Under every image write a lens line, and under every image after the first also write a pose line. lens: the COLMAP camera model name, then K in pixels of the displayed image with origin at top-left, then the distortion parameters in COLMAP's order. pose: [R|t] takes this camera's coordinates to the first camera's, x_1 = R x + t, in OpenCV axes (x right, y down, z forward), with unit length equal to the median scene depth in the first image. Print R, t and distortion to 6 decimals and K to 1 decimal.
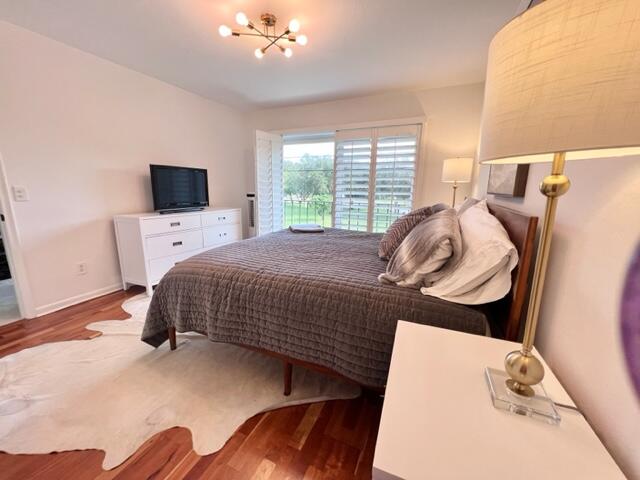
lens RADIAL K [[257.0, 0, 318.7], [0, 257.0, 238.3], [0, 0, 1]] dist [-0.000440, 0.000093]
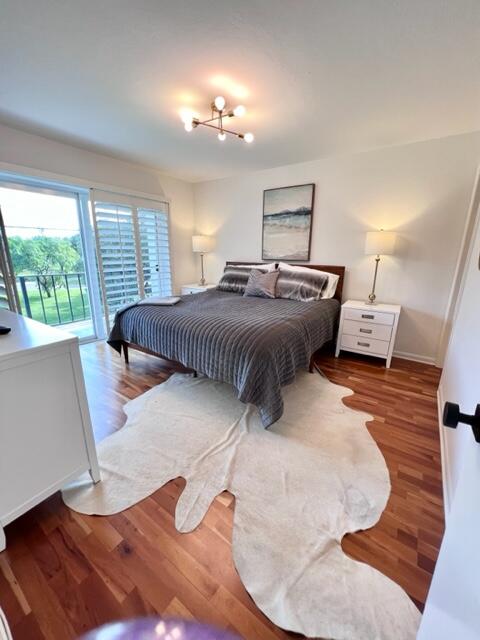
lens RADIAL K [[257.0, 0, 241.3], [0, 257.0, 317.4], [0, 0, 1]] dist [-0.000440, 0.000093]
pose [[0.179389, -0.252935, 0.950707, -1.682229], [0.186255, 0.957638, 0.219634, -0.252506], [-0.965986, 0.137674, 0.218900, 0.923131]]
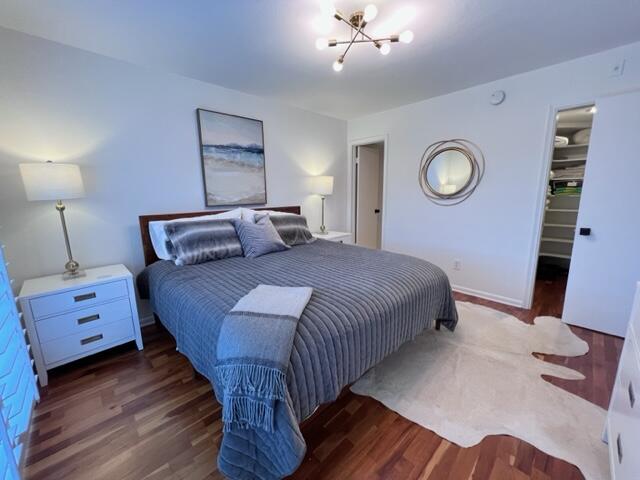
lens RADIAL K [[257.0, 0, 318.7], [0, 257.0, 238.3], [0, 0, 1]] dist [-0.000440, 0.000093]
pose [[-0.928416, -0.055322, 0.367400, -0.527377], [0.084827, 0.931173, 0.354571, -0.541388], [-0.361729, 0.360355, -0.859823, 2.417933]]
